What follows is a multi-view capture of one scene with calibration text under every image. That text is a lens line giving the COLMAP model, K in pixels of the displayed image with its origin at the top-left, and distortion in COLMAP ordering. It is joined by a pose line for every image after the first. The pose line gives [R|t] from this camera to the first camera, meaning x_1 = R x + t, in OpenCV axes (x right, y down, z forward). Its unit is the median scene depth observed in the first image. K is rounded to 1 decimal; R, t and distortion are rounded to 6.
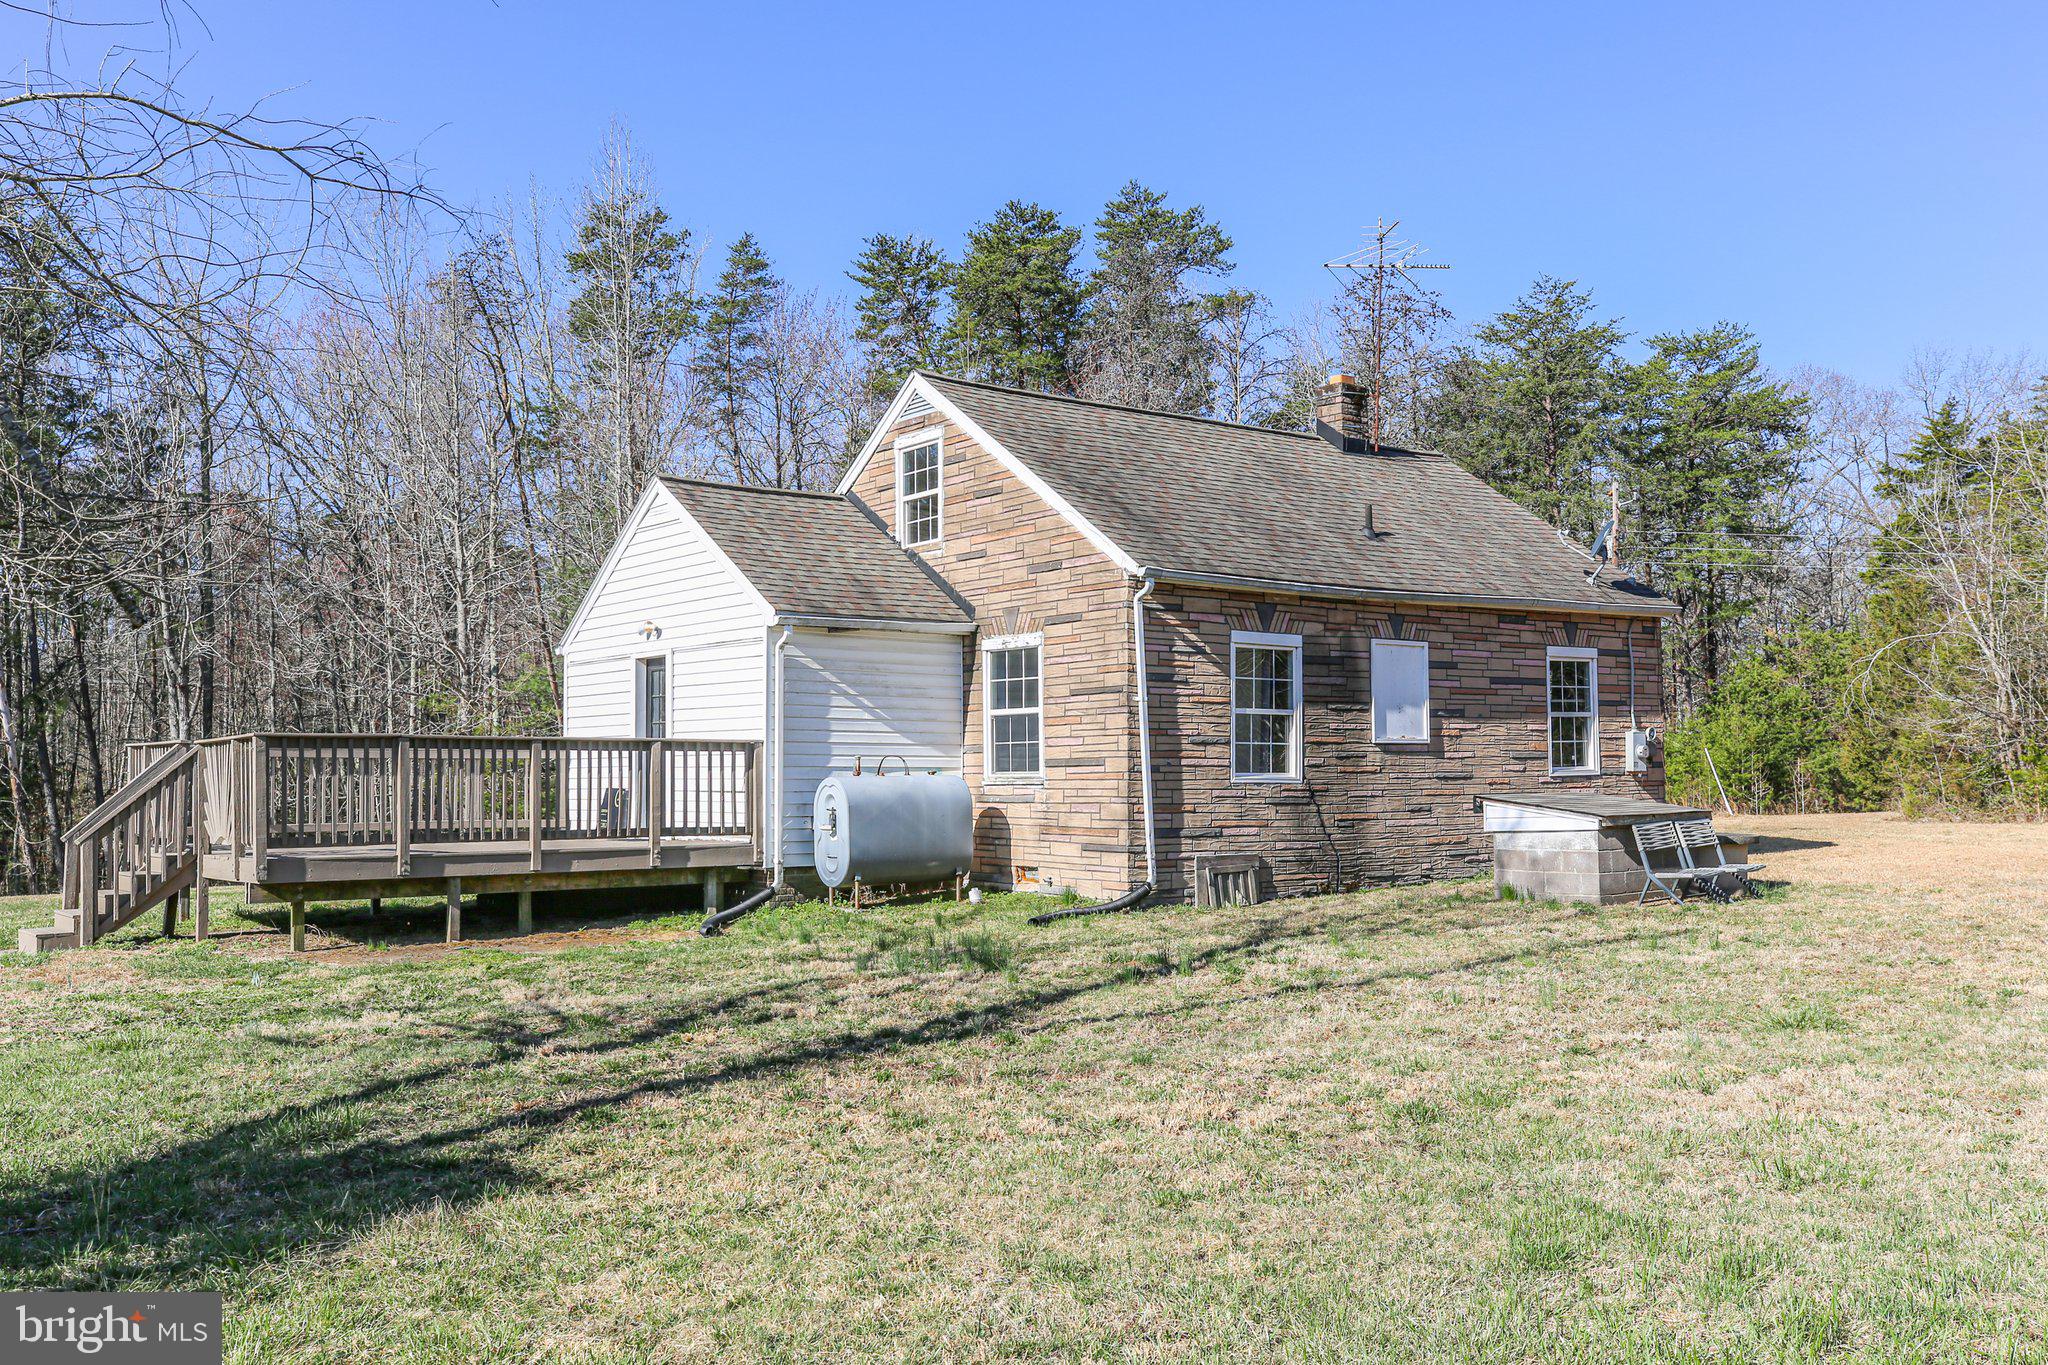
lens RADIAL K [[1768.6, 0, 1024.6], [0, 1768.6, 690.3], [0, 0, 1]] dist [0.049551, 0.001198]
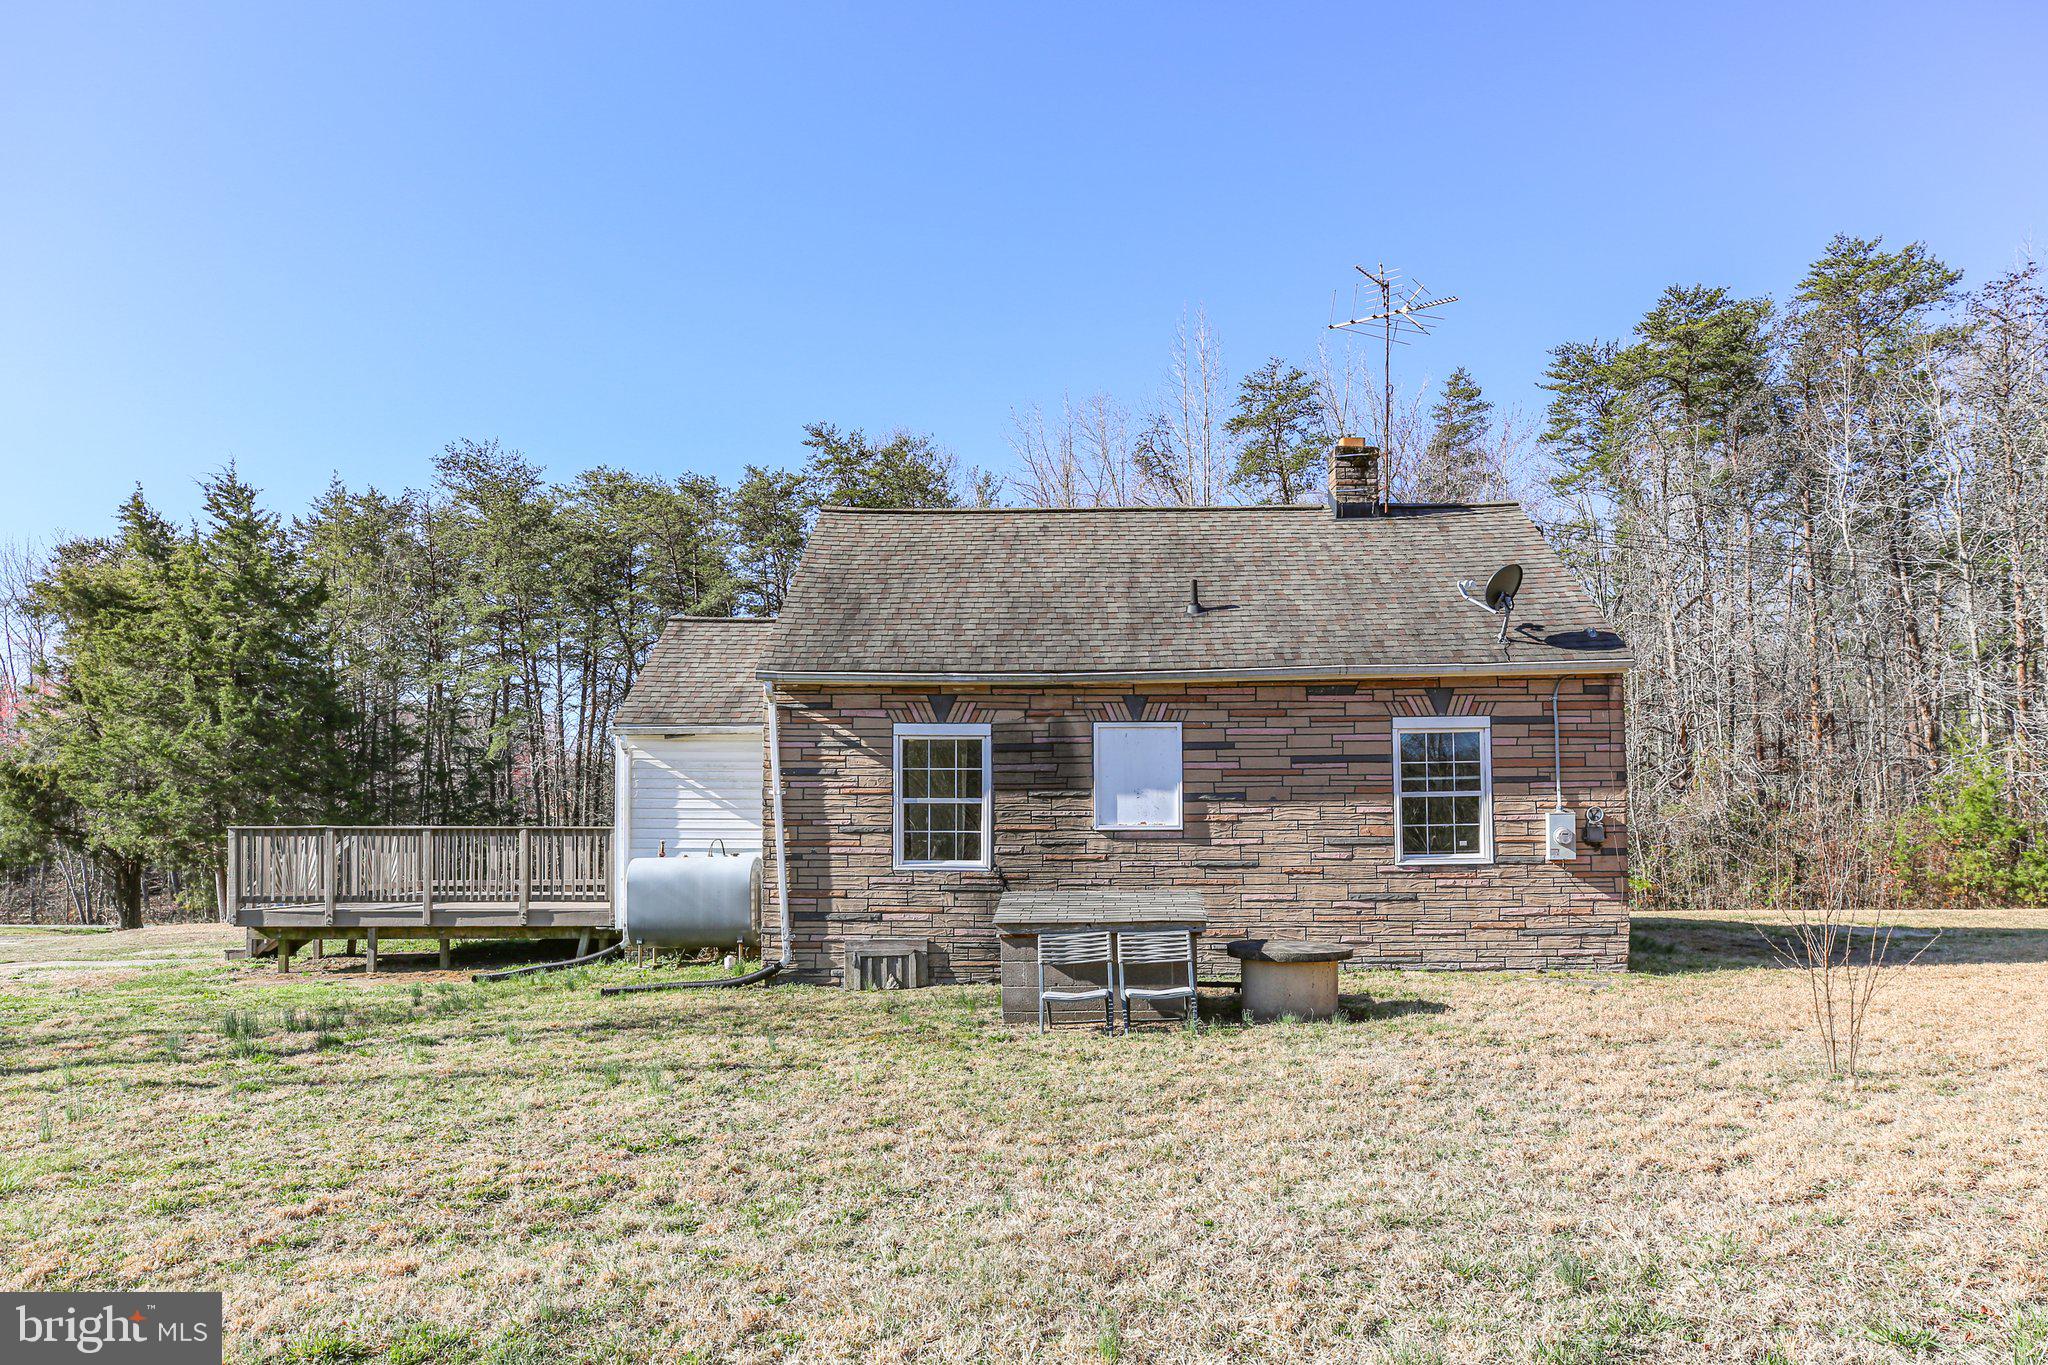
lens RADIAL K [[1374.0, 0, 1069.2], [0, 1374.0, 768.9], [0, 0, 1]] dist [0.011121, 0.003726]
pose [[0.783068, -0.020125, -0.621610, 0.653146], [0.027436, 0.999621, 0.002198, -0.005795], [0.621330, -0.018776, 0.783324, 0.401898]]
